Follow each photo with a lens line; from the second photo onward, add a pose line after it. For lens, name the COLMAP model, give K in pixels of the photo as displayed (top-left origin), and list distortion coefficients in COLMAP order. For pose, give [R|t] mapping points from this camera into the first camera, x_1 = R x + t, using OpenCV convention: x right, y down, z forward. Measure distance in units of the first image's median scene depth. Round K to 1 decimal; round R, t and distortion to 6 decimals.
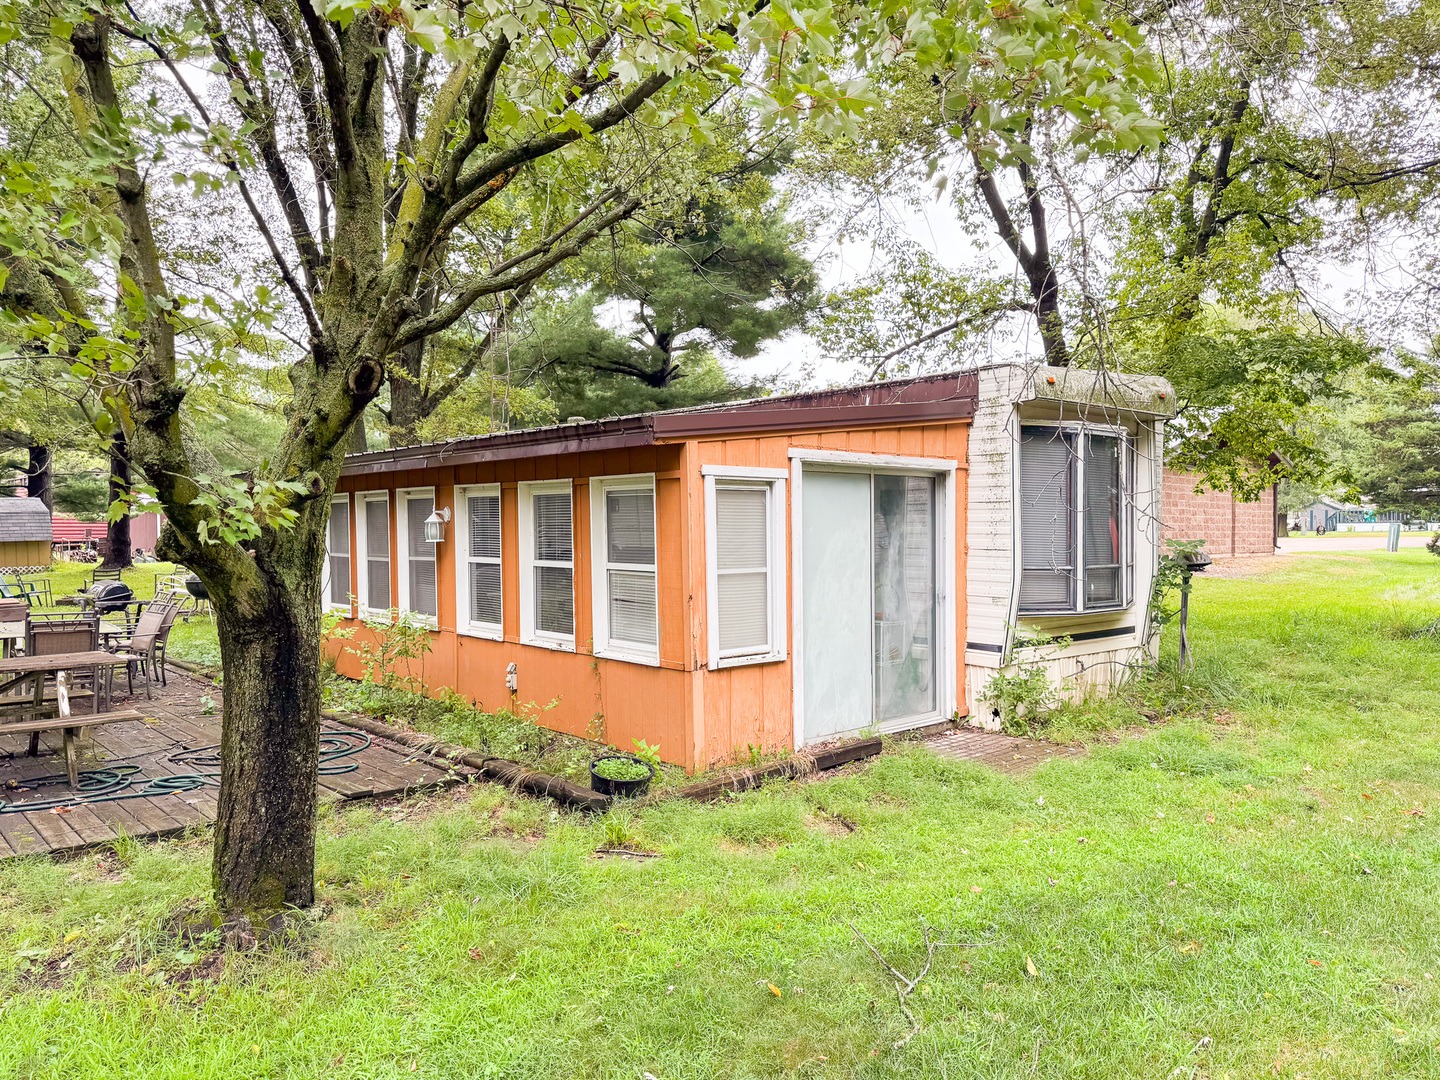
lens RADIAL K [[1011.1, 0, 716.5], [0, 1011.1, 537.7], [0, 0, 1]] dist [0.034362, -0.004124]
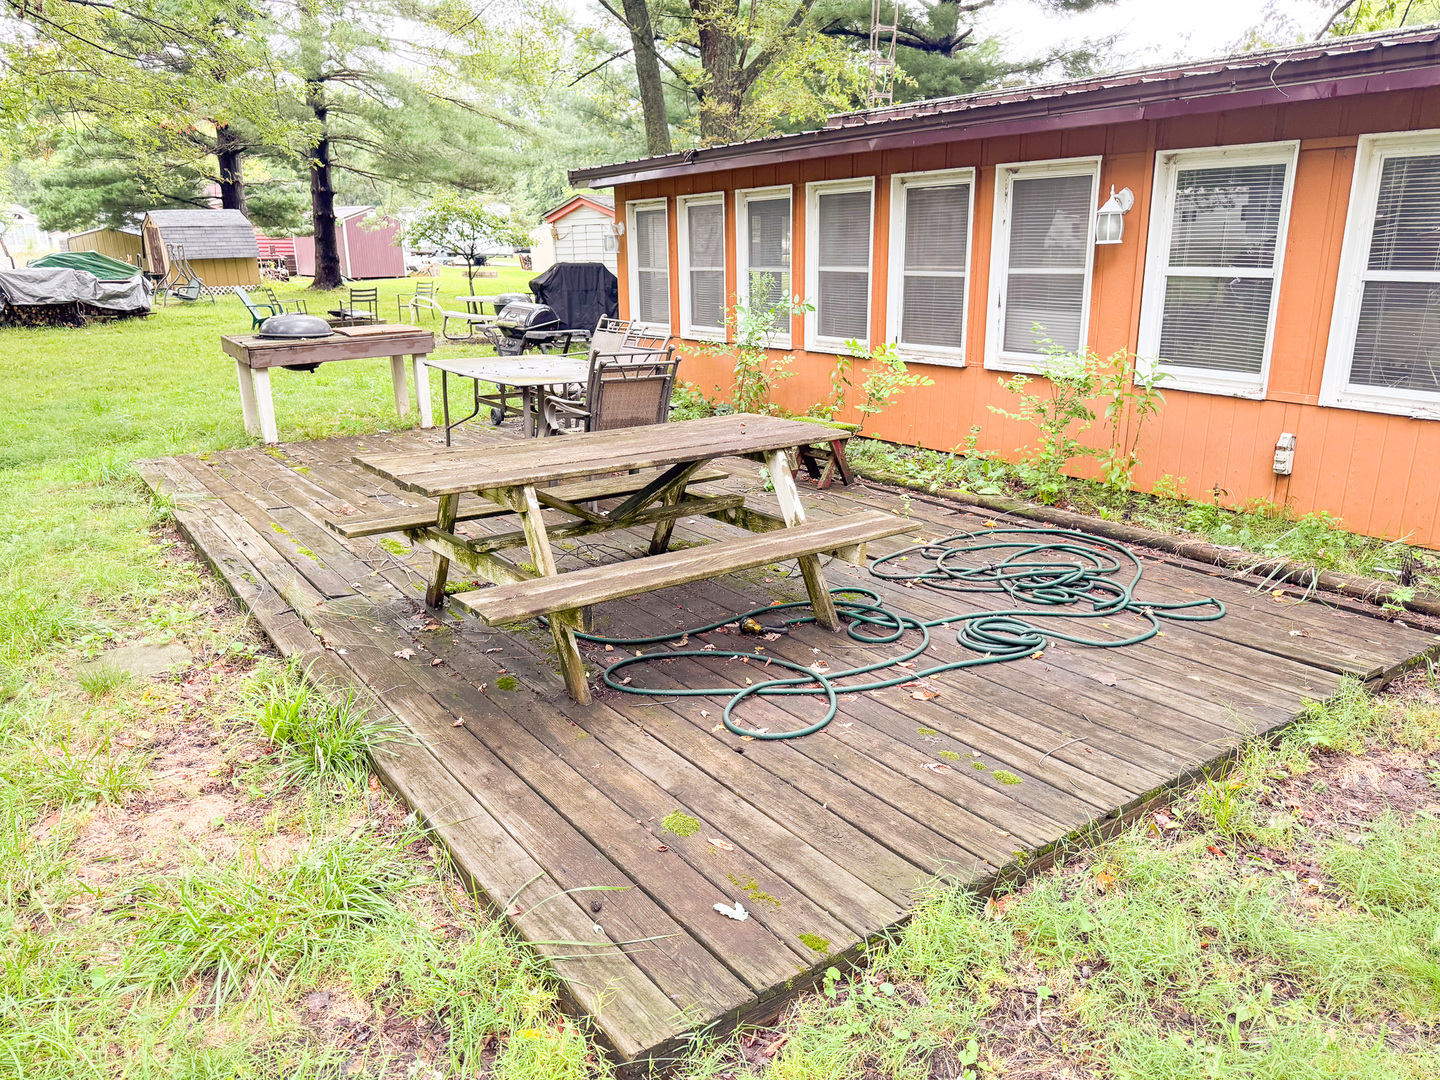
lens RADIAL K [[1011.1, 0, 725.1], [0, 1011.1, 541.6], [0, 0, 1]] dist [0.034362, -0.004124]
pose [[0.994171, 0.026053, -0.104621, -0.145412], [0.003136, 0.962966, 0.269605, 0.003421], [0.107770, -0.268362, 0.957271, 0.090958]]
